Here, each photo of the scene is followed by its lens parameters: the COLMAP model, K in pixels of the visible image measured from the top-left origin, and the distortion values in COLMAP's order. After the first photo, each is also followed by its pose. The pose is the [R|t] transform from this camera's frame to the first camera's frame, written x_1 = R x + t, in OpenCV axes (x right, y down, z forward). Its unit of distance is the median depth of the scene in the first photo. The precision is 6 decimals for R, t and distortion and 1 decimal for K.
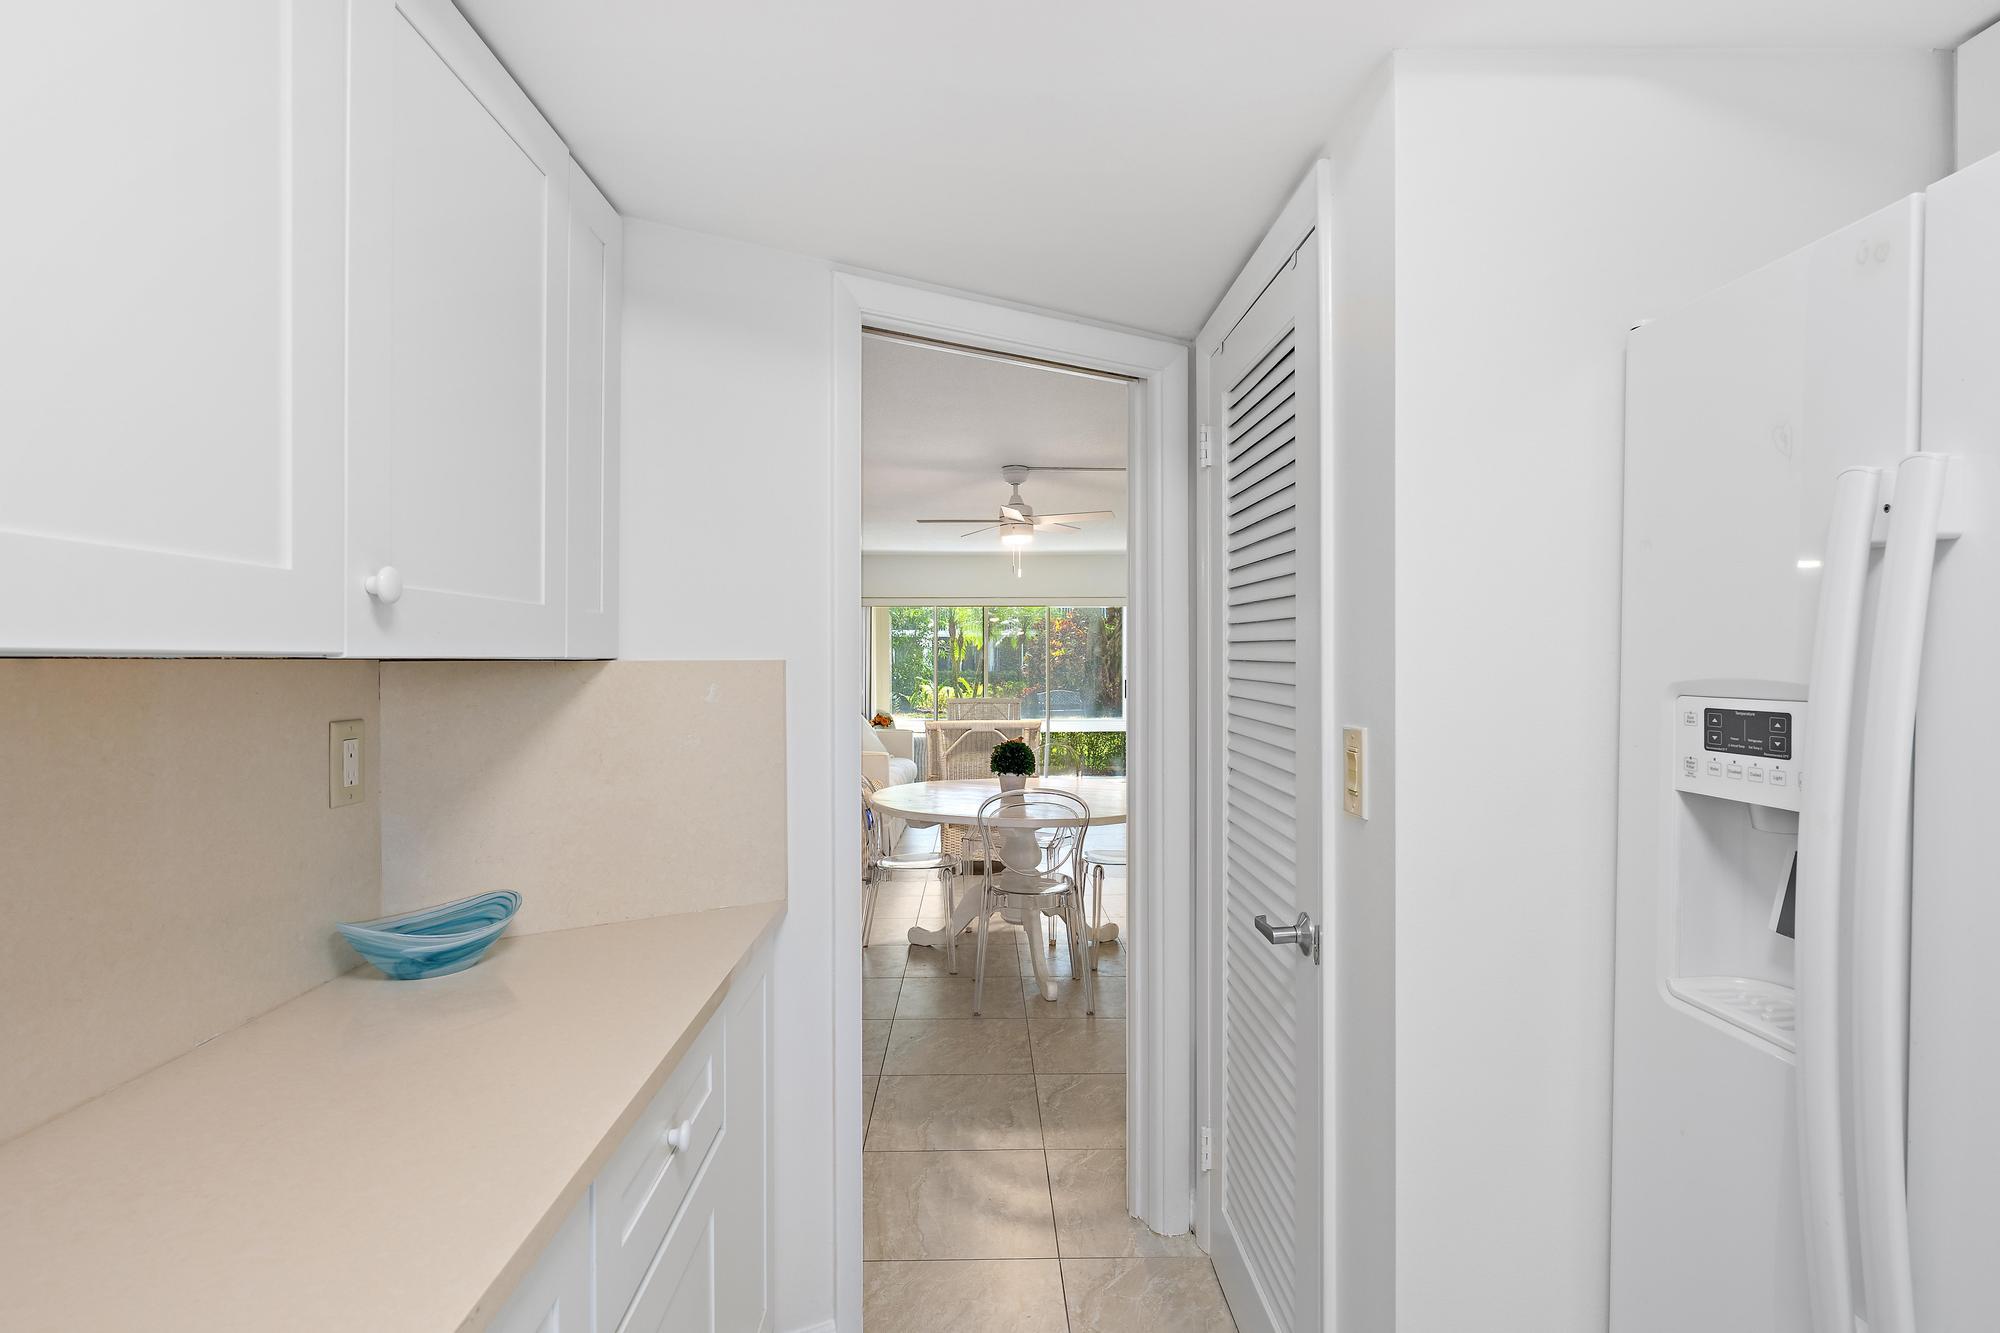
lens RADIAL K [[1038.9, 0, 991.6], [0, 1038.9, 671.1], [0, 0, 1]] dist [-0.004507, -0.000293]
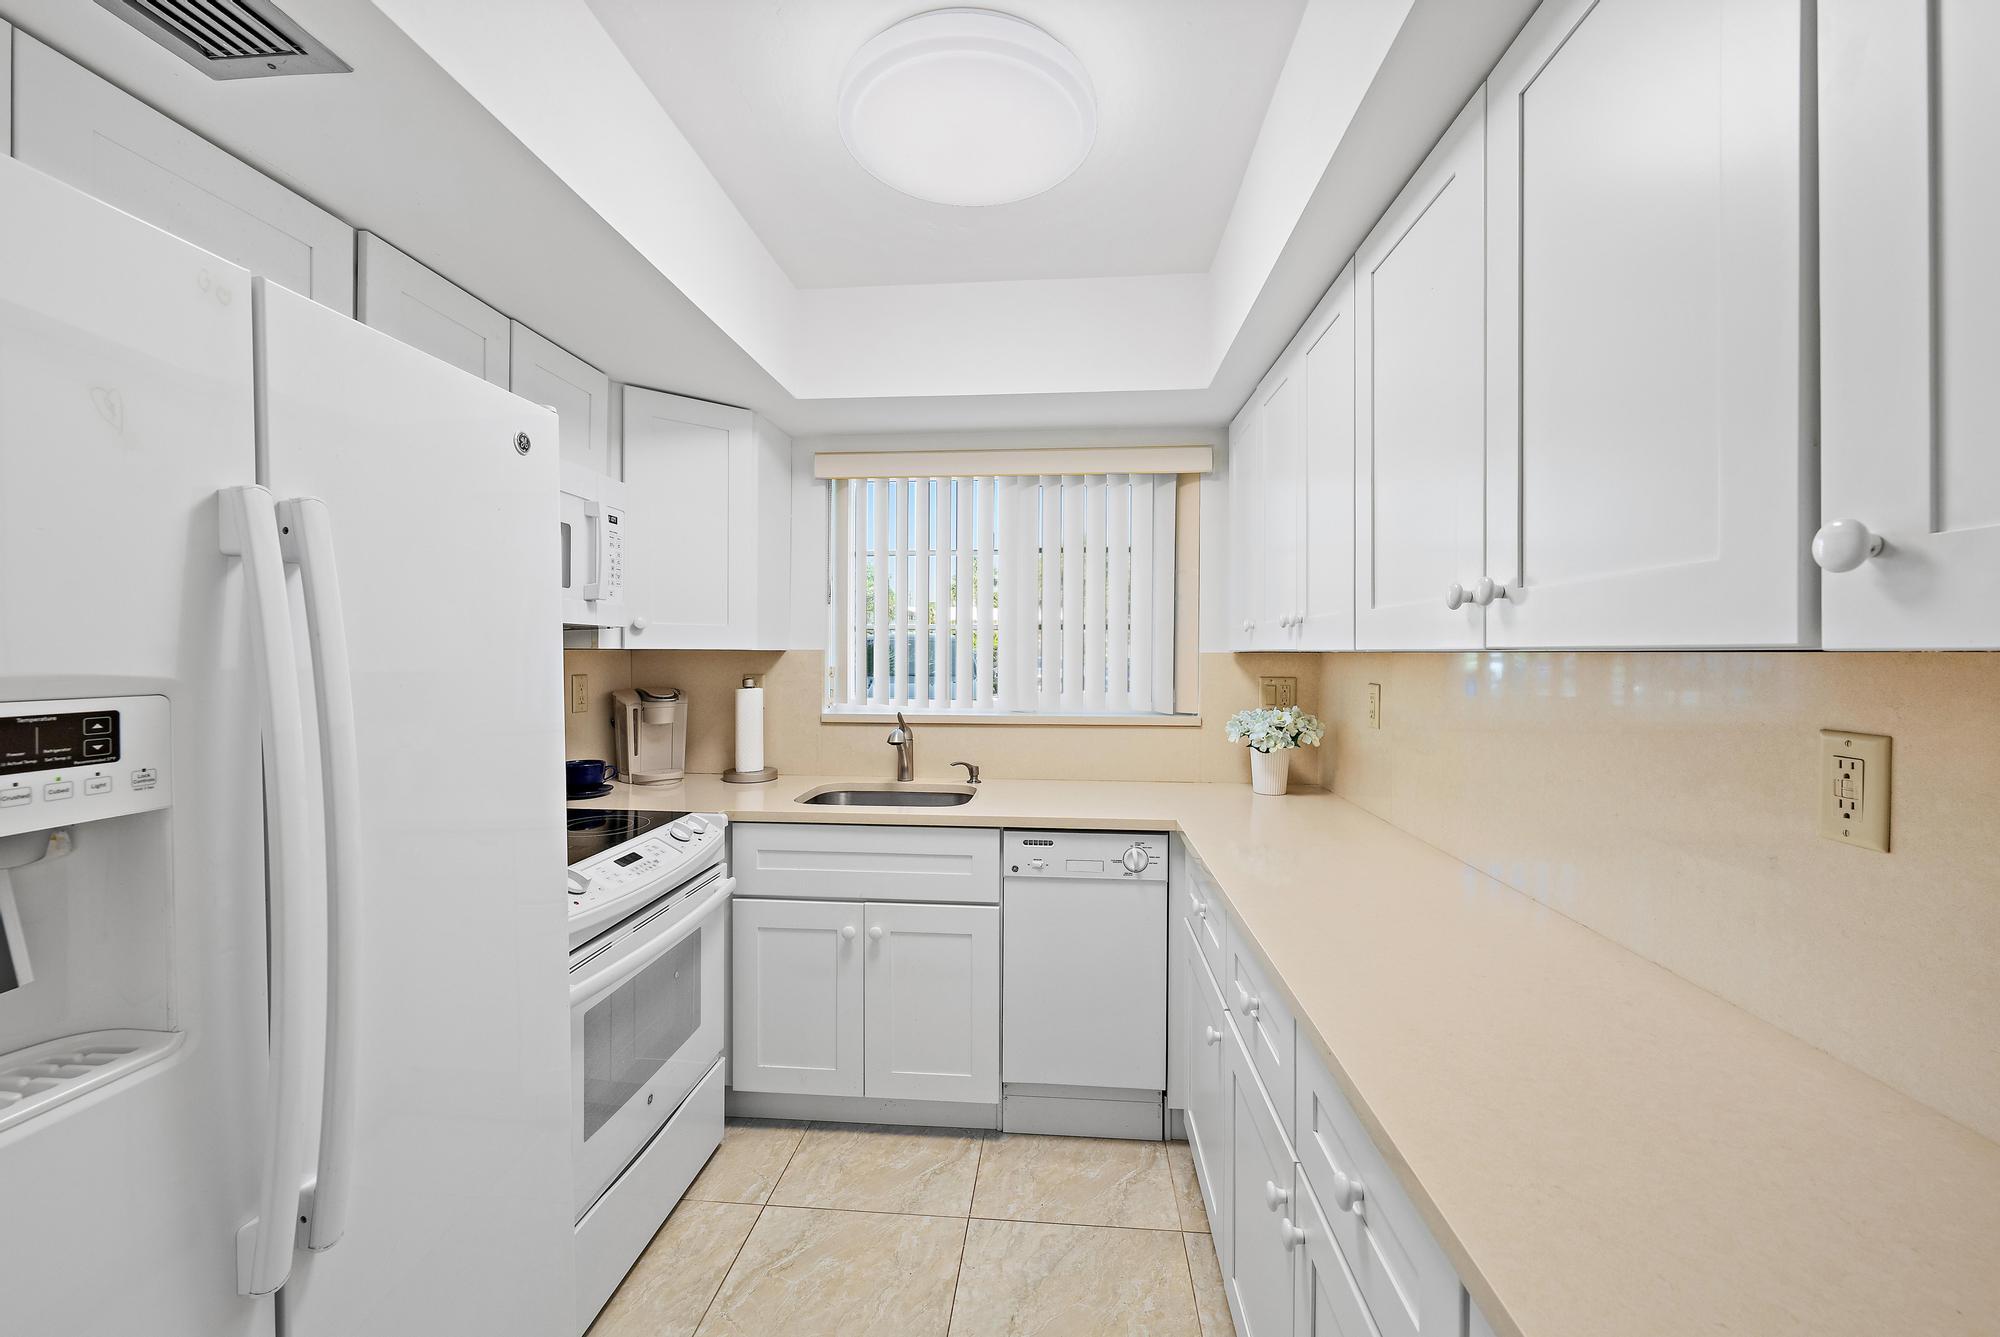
lens RADIAL K [[807.4, 0, 998.9], [0, 807.4, 658.9], [0, 0, 1]] dist [-0.000086, -0.000009]
pose [[-0.994857, 0.000939, 0.101282, -0.074607], [0.002637, 0.999858, 0.016628, -0.014344], [-0.101252, 0.016810, -0.994719, 1.612431]]
